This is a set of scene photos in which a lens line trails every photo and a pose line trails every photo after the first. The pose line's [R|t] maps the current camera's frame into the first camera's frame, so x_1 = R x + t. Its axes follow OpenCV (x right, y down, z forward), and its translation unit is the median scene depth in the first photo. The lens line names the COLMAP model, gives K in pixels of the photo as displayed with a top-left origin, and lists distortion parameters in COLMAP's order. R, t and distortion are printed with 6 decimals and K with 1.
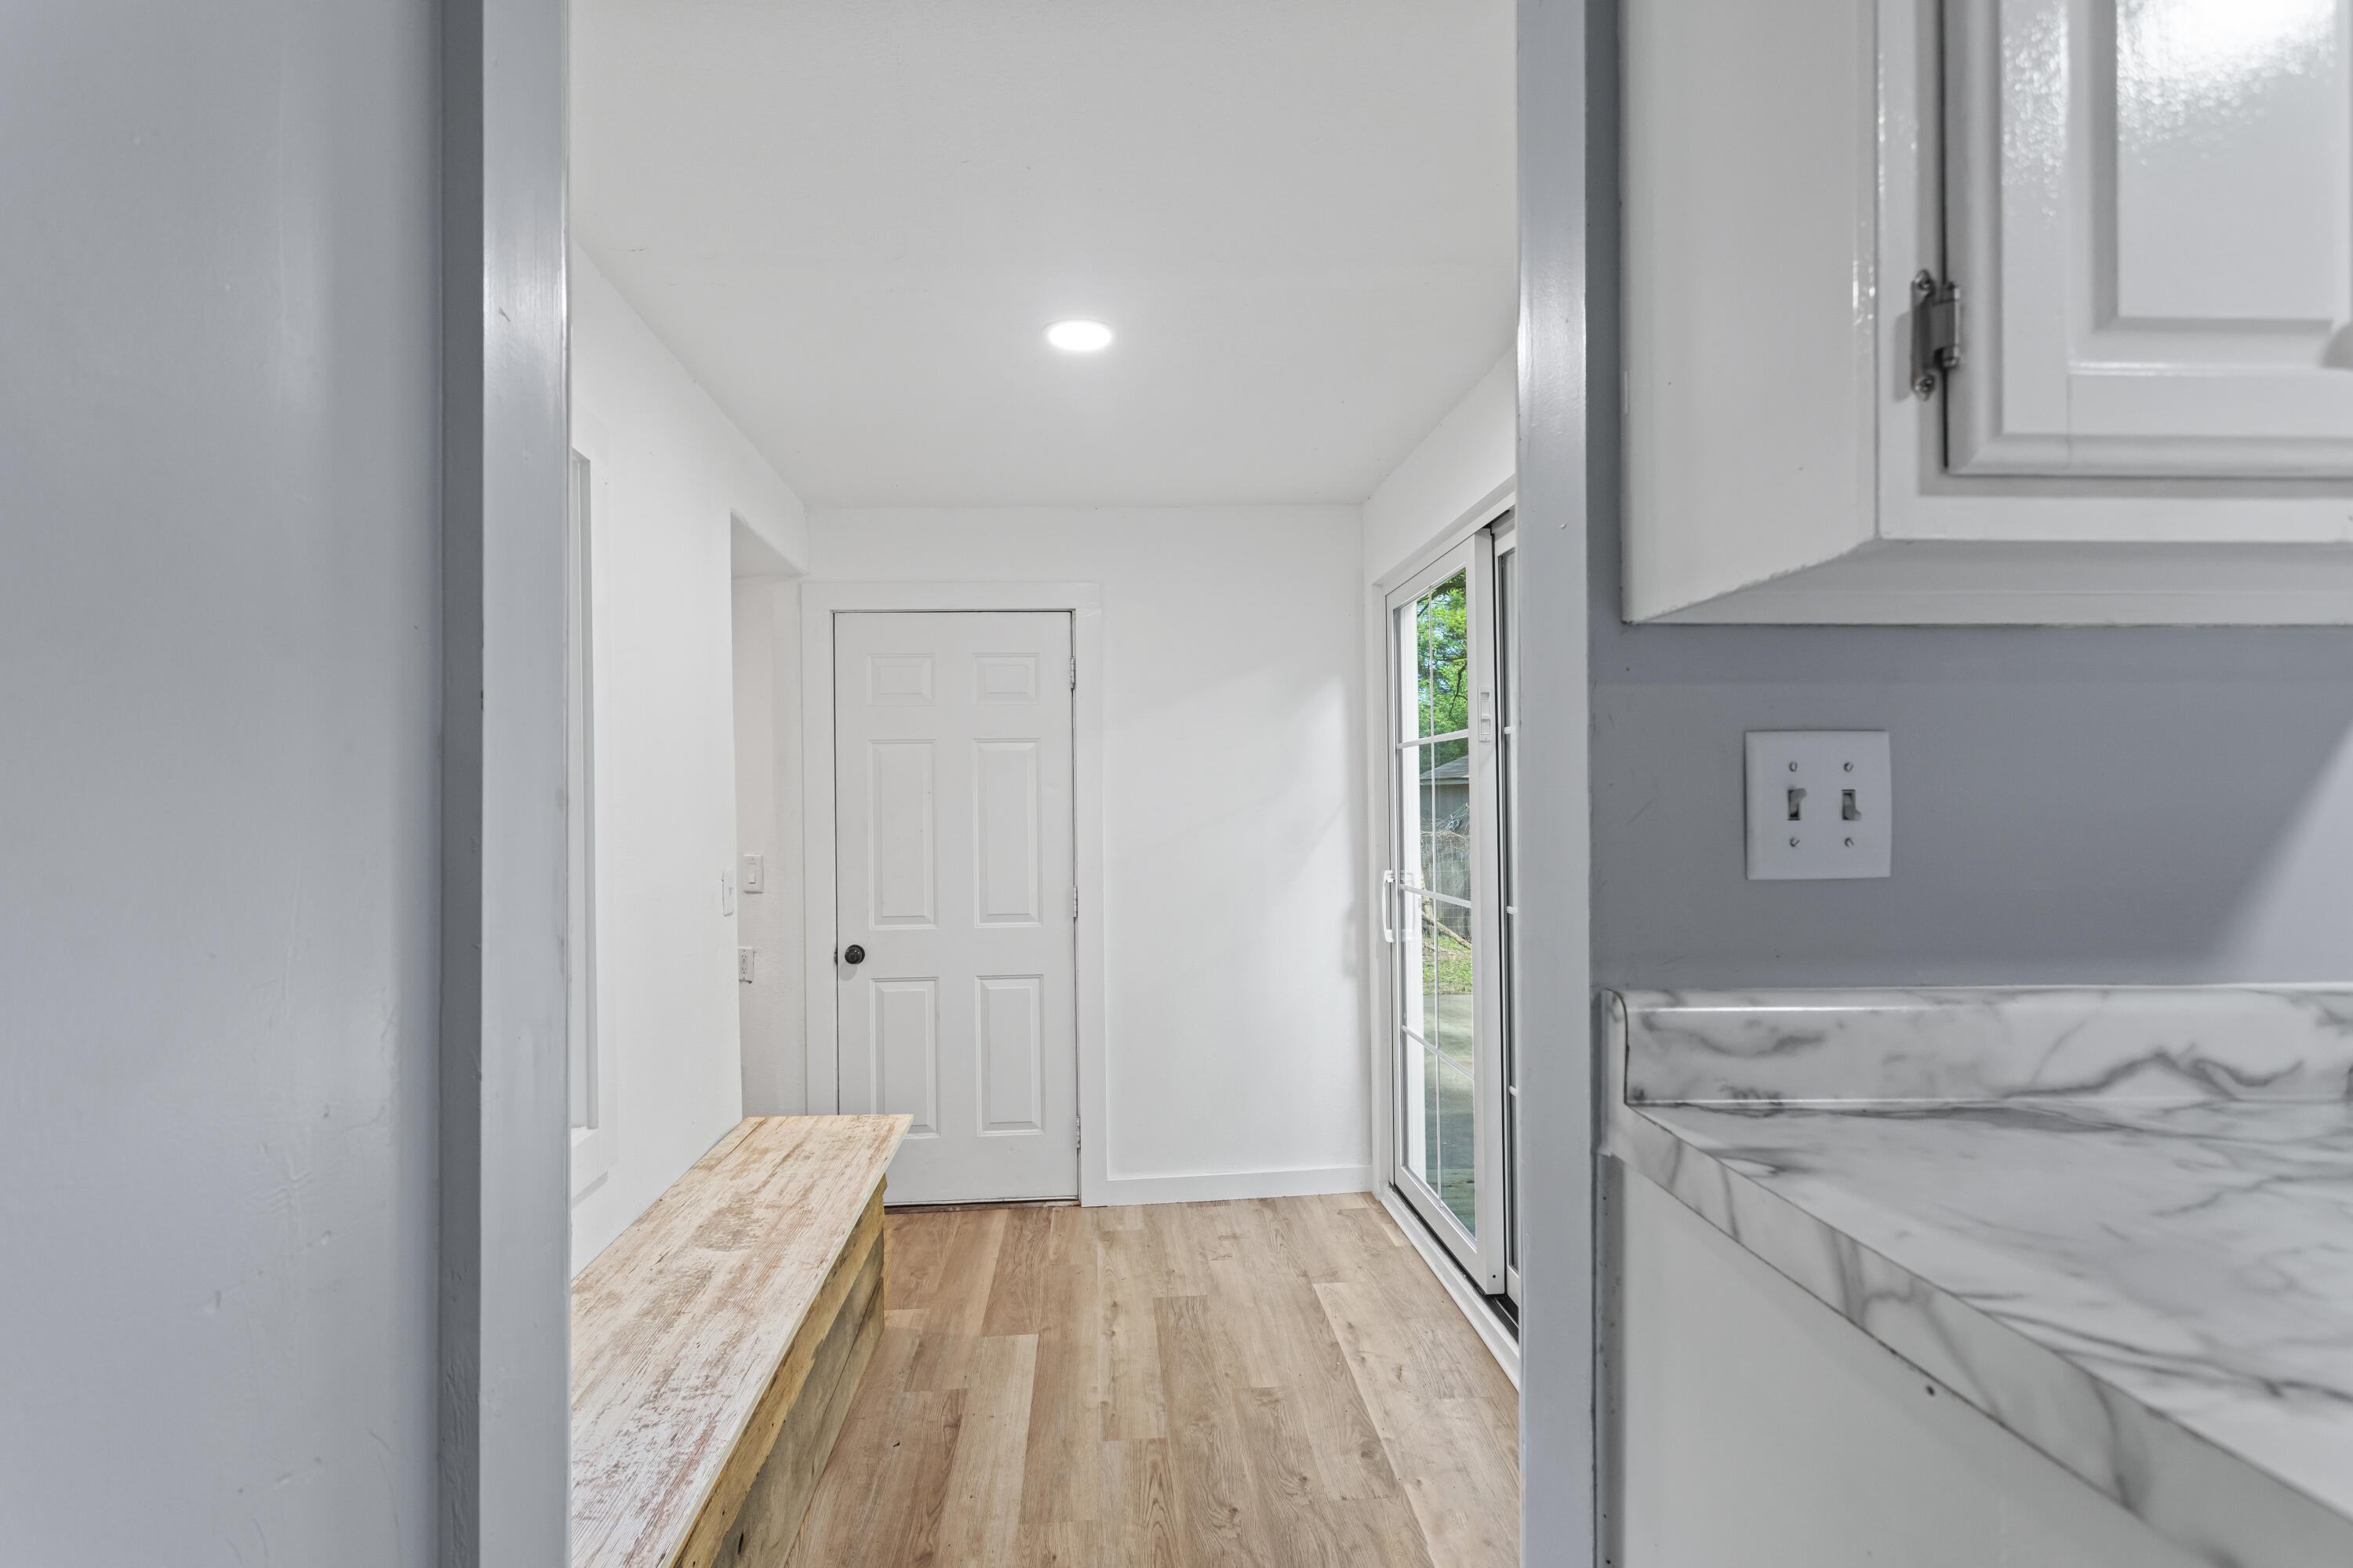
lens RADIAL K [[1161.6, 0, 1177.7], [0, 1161.6, 776.0], [0, 0, 1]] dist [0.000424, 0.000257]
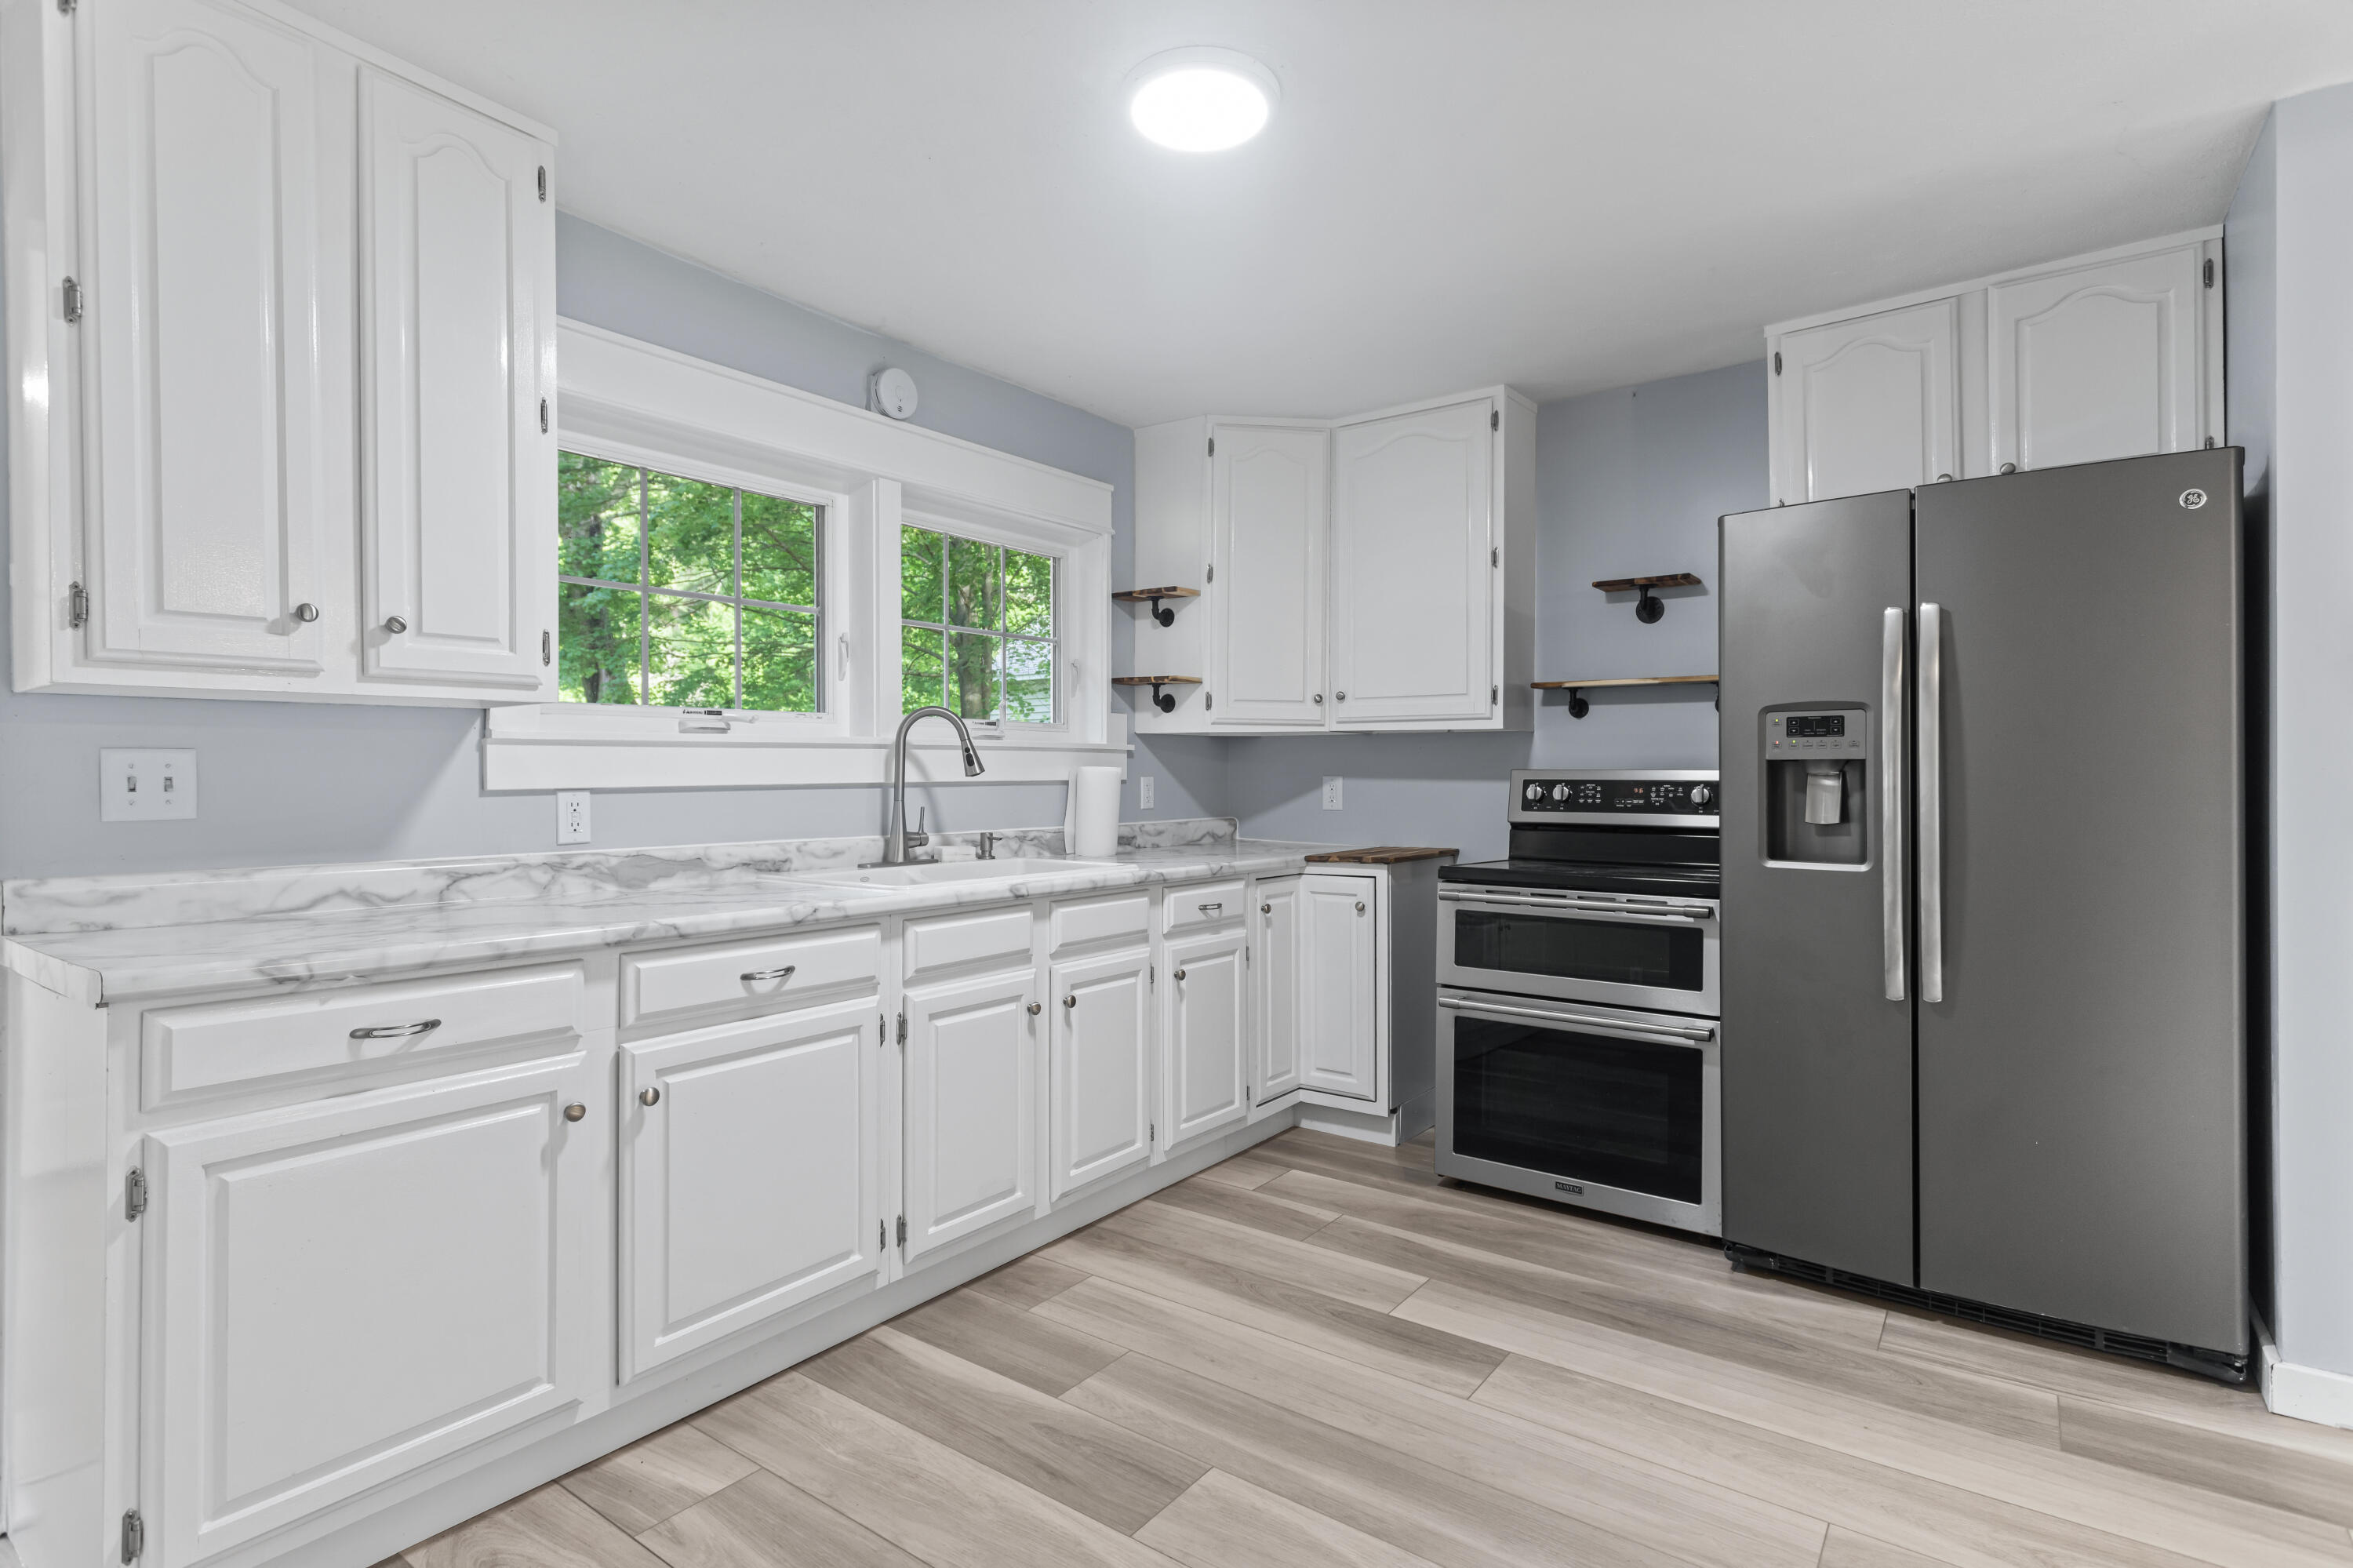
lens RADIAL K [[1145.0, 0, 1177.2], [0, 1145.0, 769.3], [0, 0, 1]] dist [0.000403, 0.000674]
pose [[0.651456, 0.002194, 0.758683, 0.197215], [-0.007952, 0.999961, 0.003936, -0.024967], [-0.758645, -0.008597, 0.651448, -1.724510]]
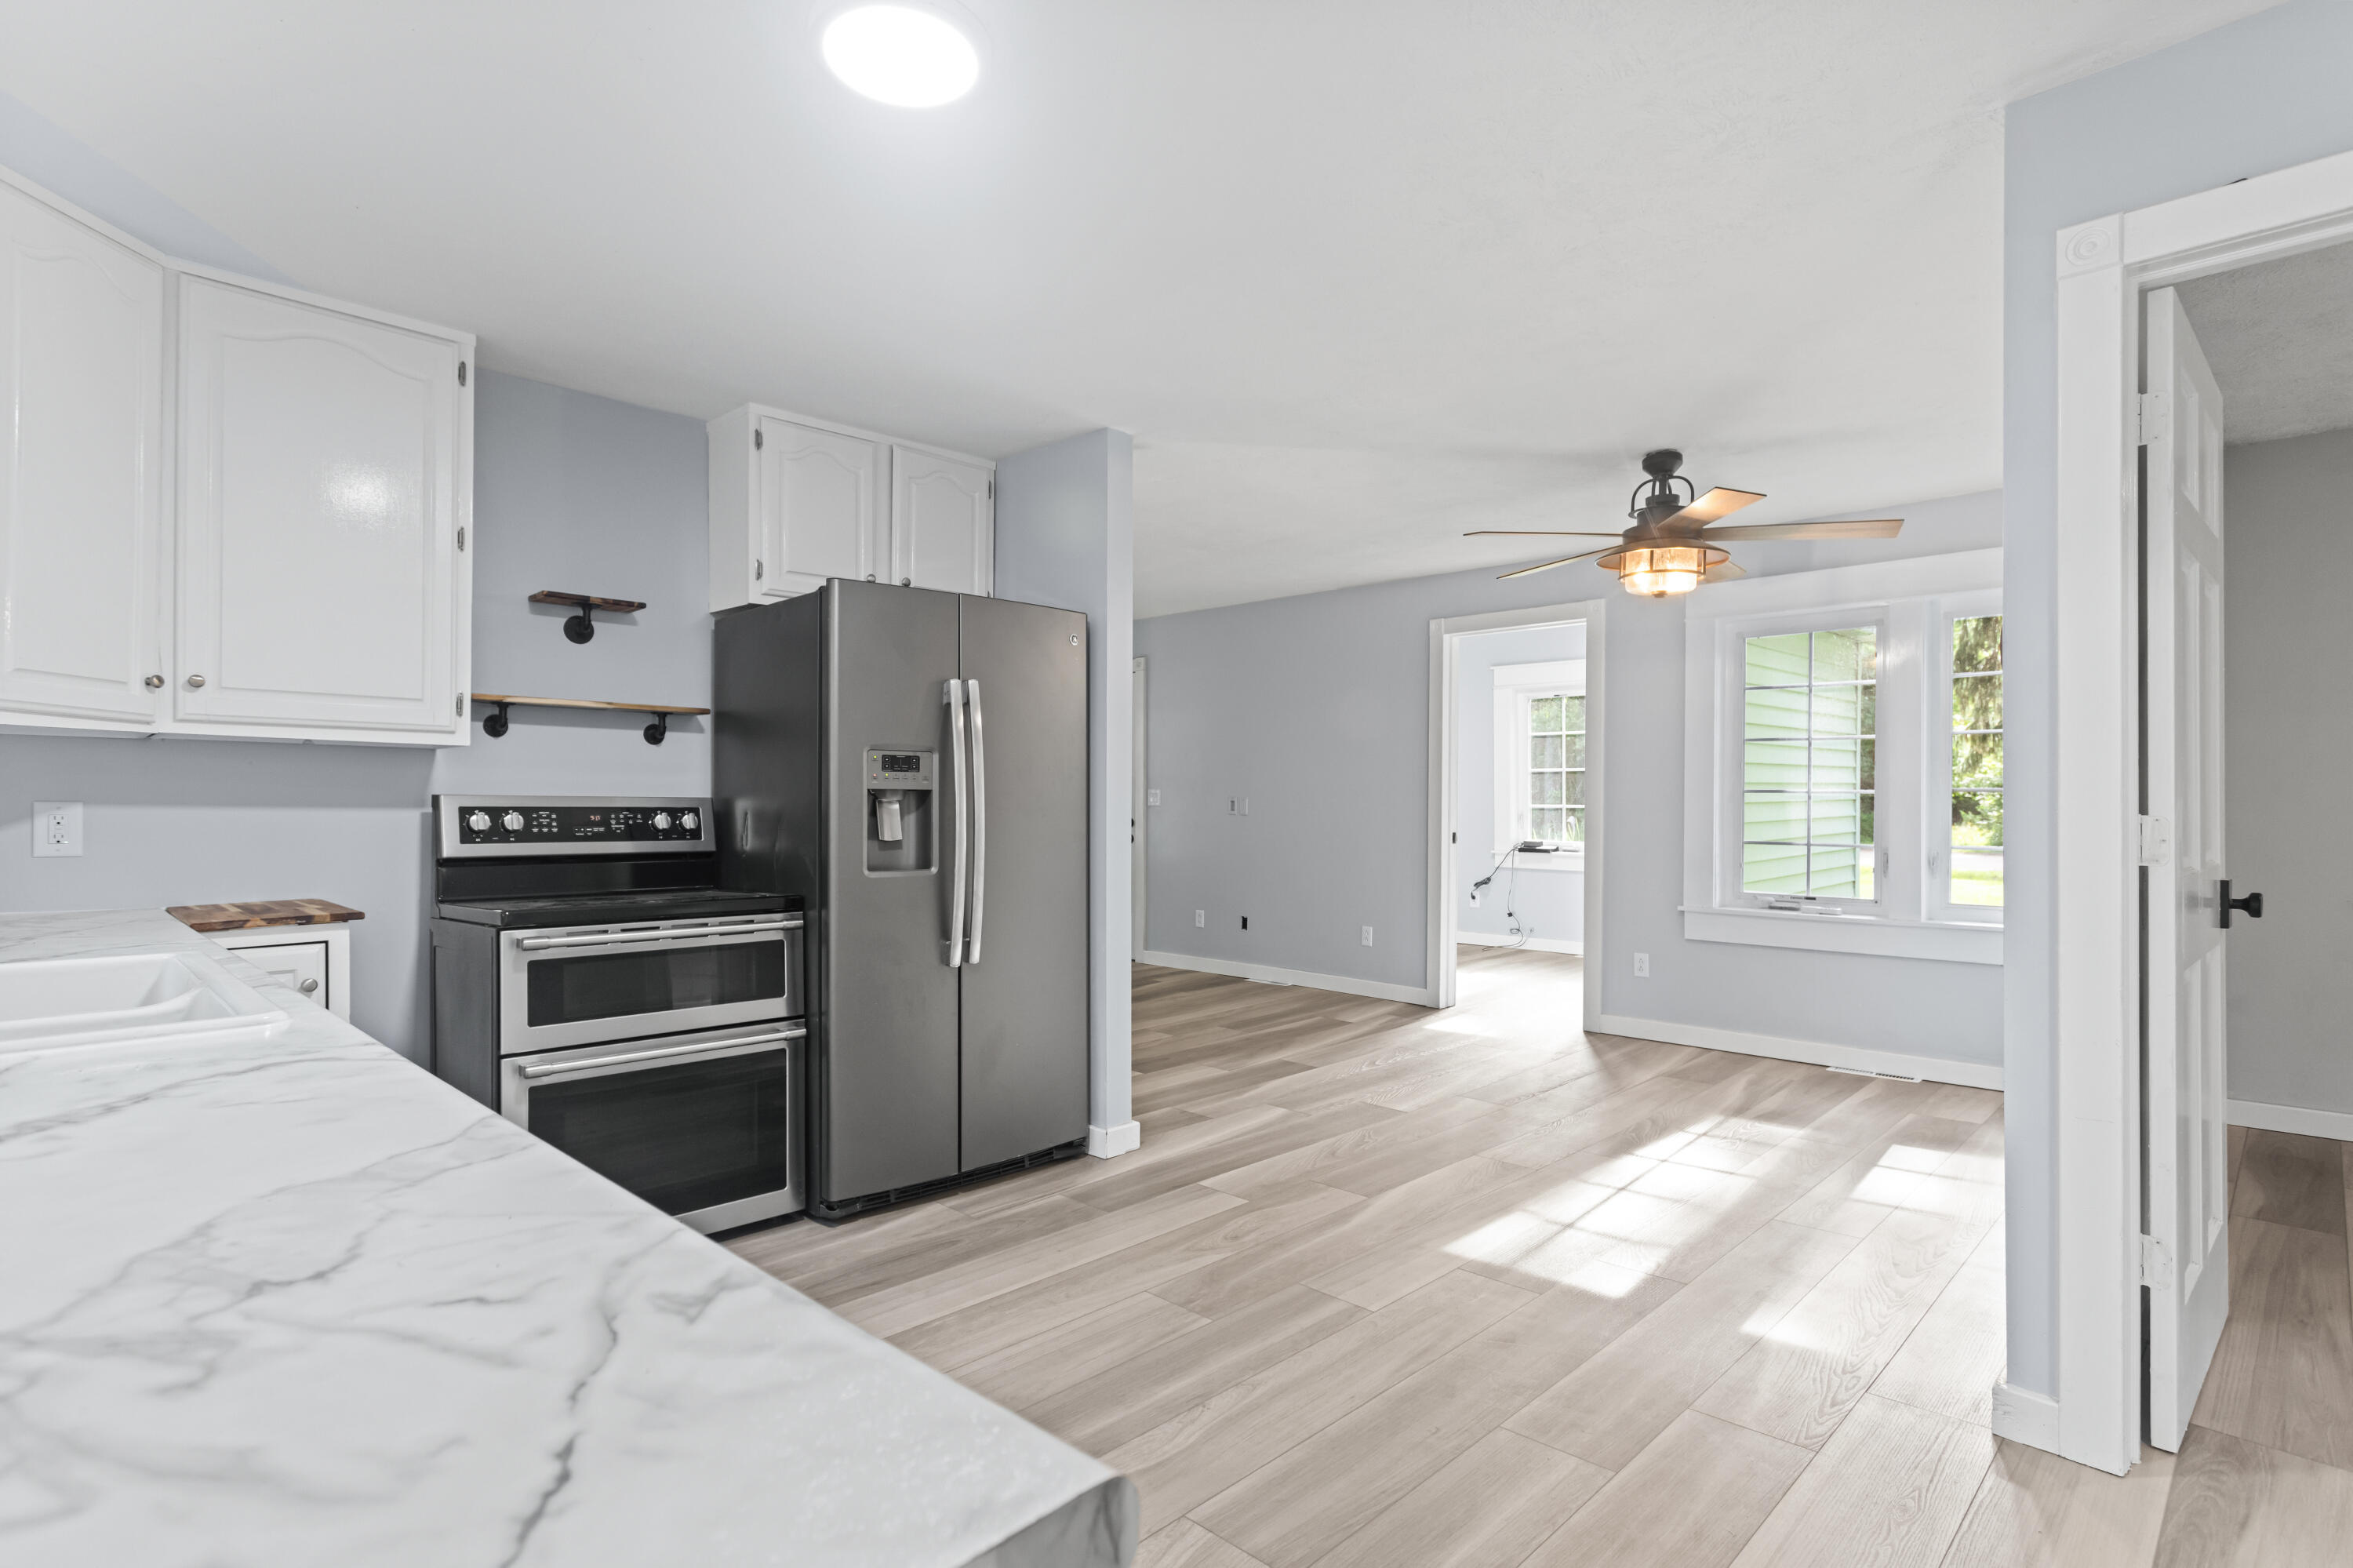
lens RADIAL K [[1153.0, 0, 1174.1], [0, 1153.0, 797.2], [0, 0, 1]] dist [0.002763, -0.000087]
pose [[-0.654639, 0.004488, 0.755928, 0.084416], [-0.010437, 0.999833, -0.014974, 0.017460], [-0.755870, -0.017692, -0.654483, 0.563619]]
